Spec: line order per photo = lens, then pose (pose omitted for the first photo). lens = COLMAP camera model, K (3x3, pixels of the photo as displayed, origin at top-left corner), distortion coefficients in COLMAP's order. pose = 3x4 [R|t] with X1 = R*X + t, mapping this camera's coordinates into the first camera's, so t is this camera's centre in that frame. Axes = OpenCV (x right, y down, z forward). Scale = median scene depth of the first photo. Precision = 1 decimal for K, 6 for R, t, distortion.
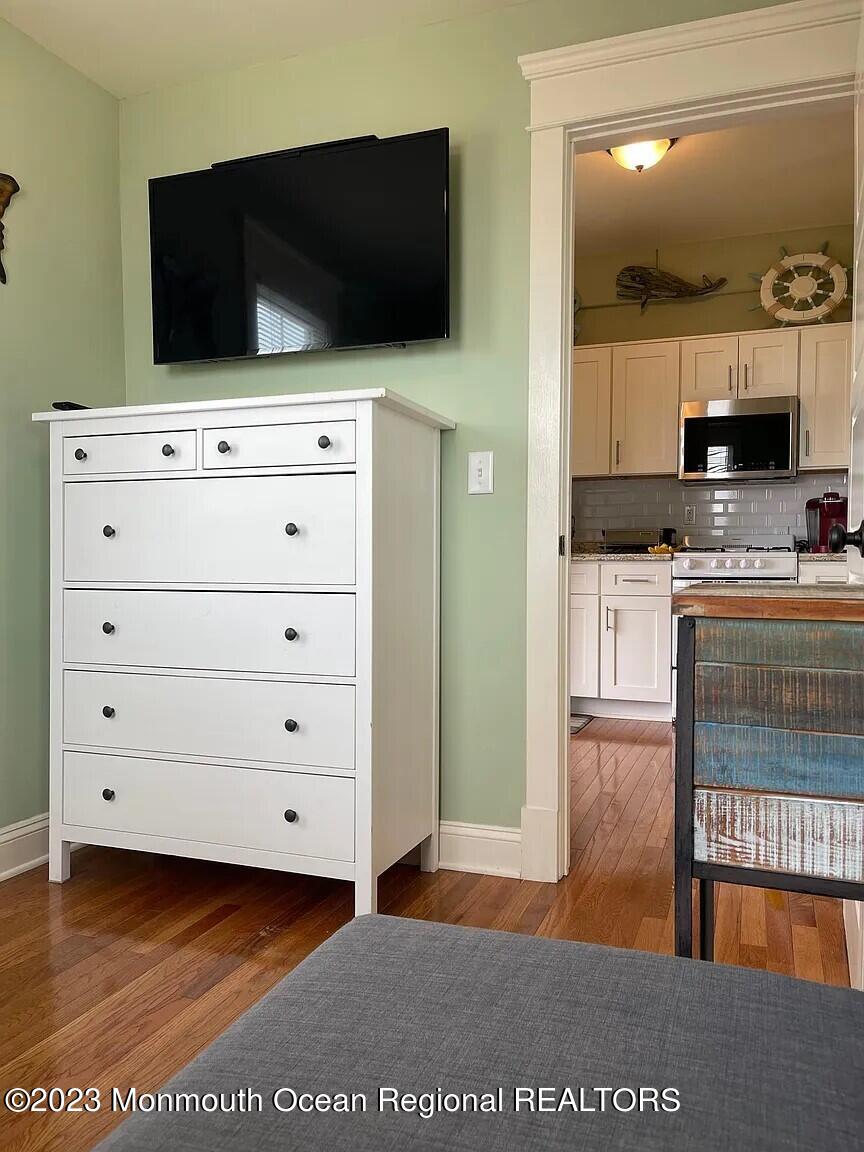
lens RADIAL K [[876.4, 0, 432.0], [0, 876.4, 576.0], [0, 0, 1]] dist [0.036114, -0.000100]
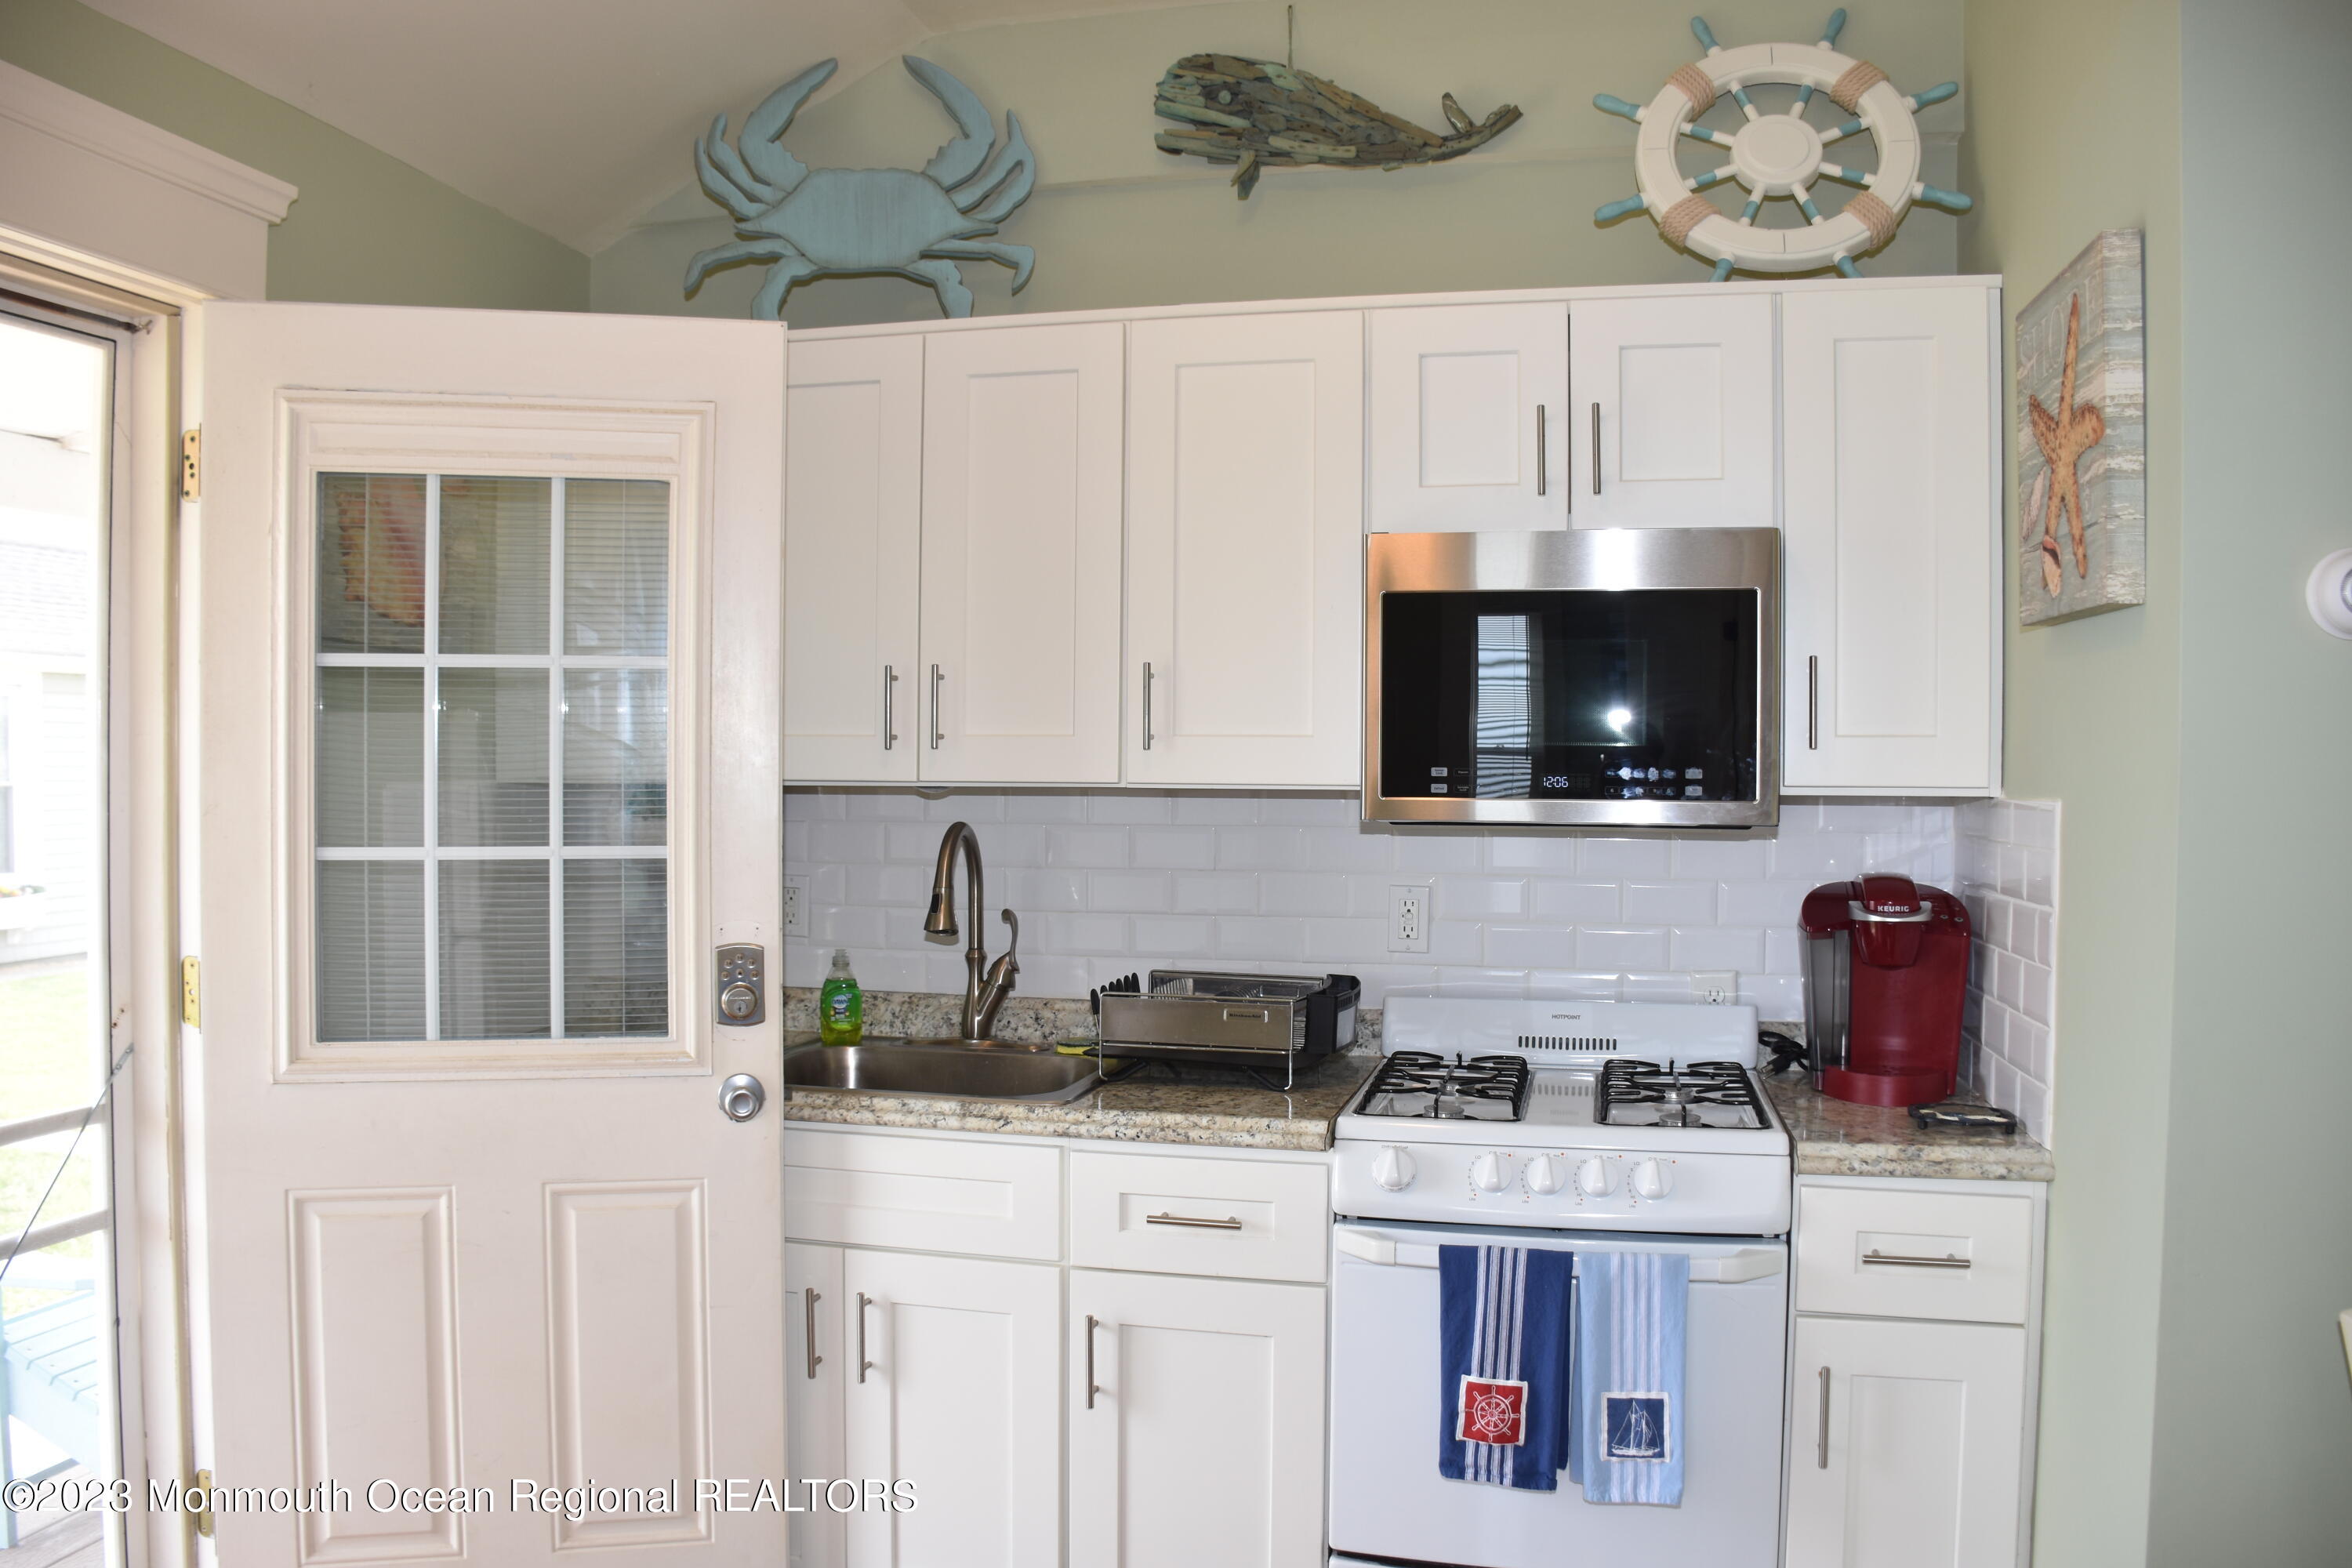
lens RADIAL K [[1818.7, 0, 1176.0], [0, 1818.7, 784.0], [0, 0, 1]] dist [-0.151195, 0.100043]
pose [[0.991502, 0.004035, 0.130029, 0.153698], [-0.001979, 0.999871, -0.015937, -0.112035], [-0.130076, 0.015544, 0.991382, 0.463804]]
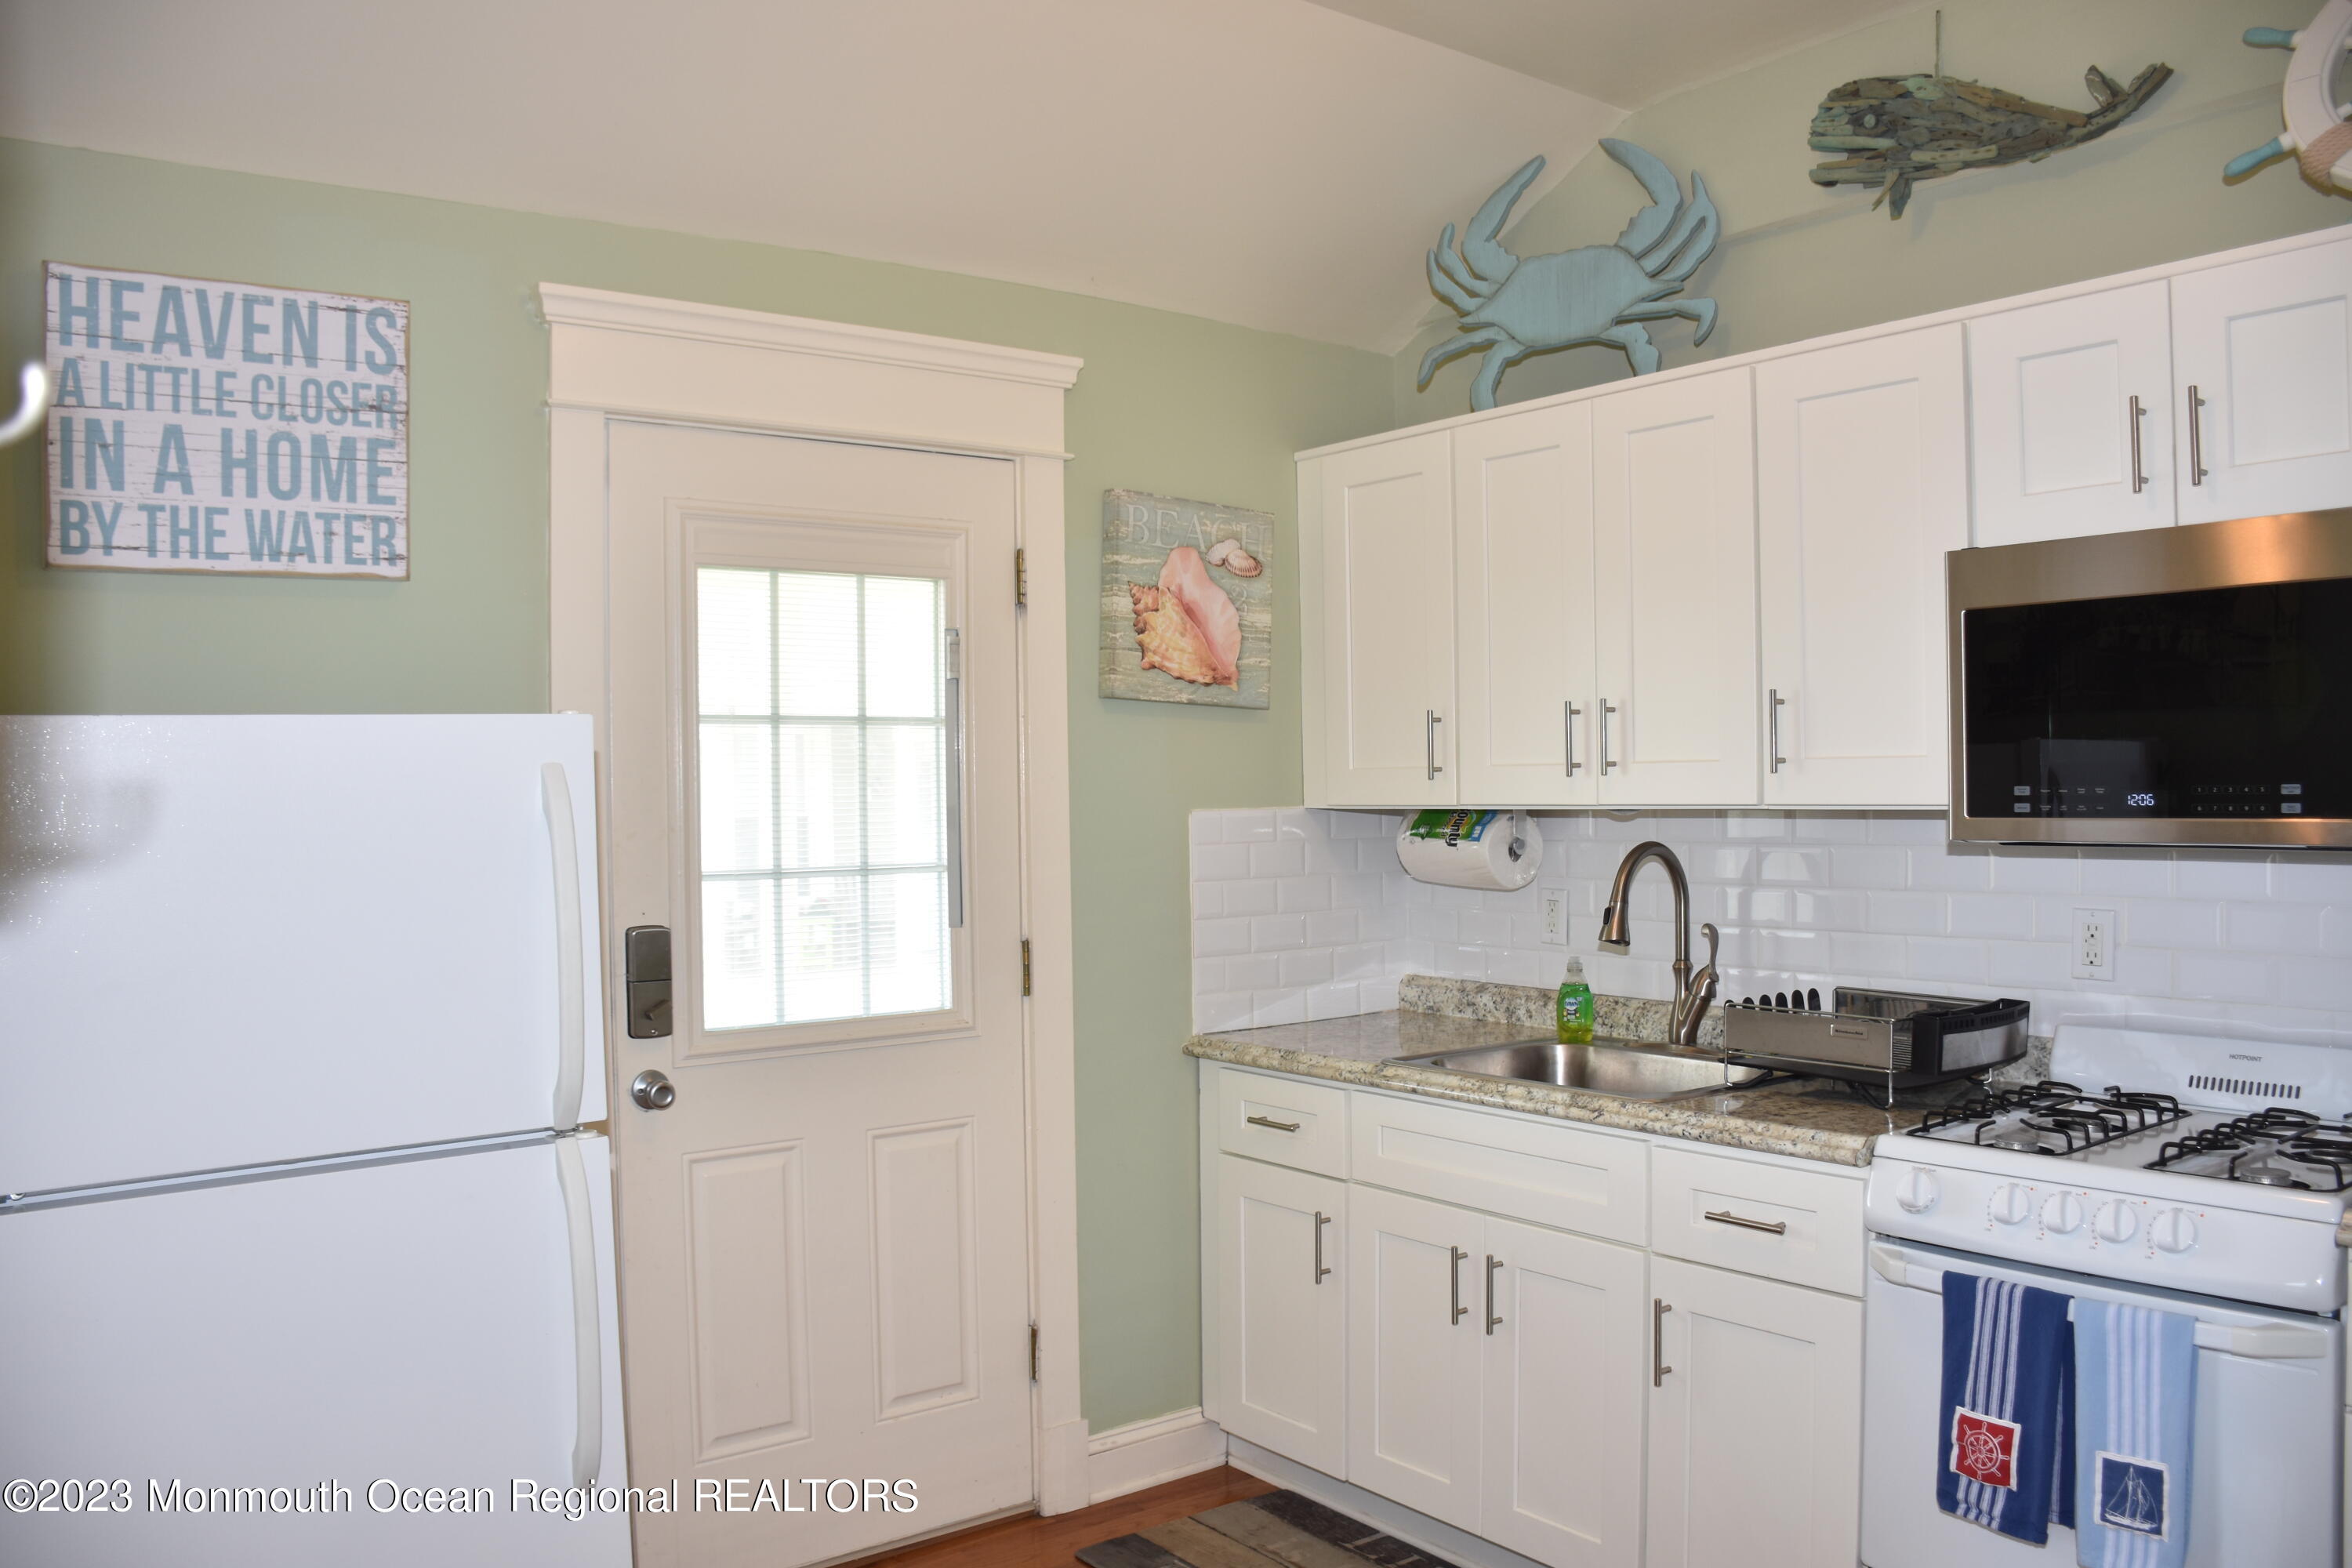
lens RADIAL K [[1818.7, 0, 1176.0], [0, 1818.7, 784.0], [0, 0, 1]] dist [-0.151195, 0.100043]
pose [[0.856291, -0.012093, -0.516352, 0.356853], [-0.000753, 0.999696, -0.024661, -0.113587], [0.516493, 0.021506, 0.856021, 0.426726]]
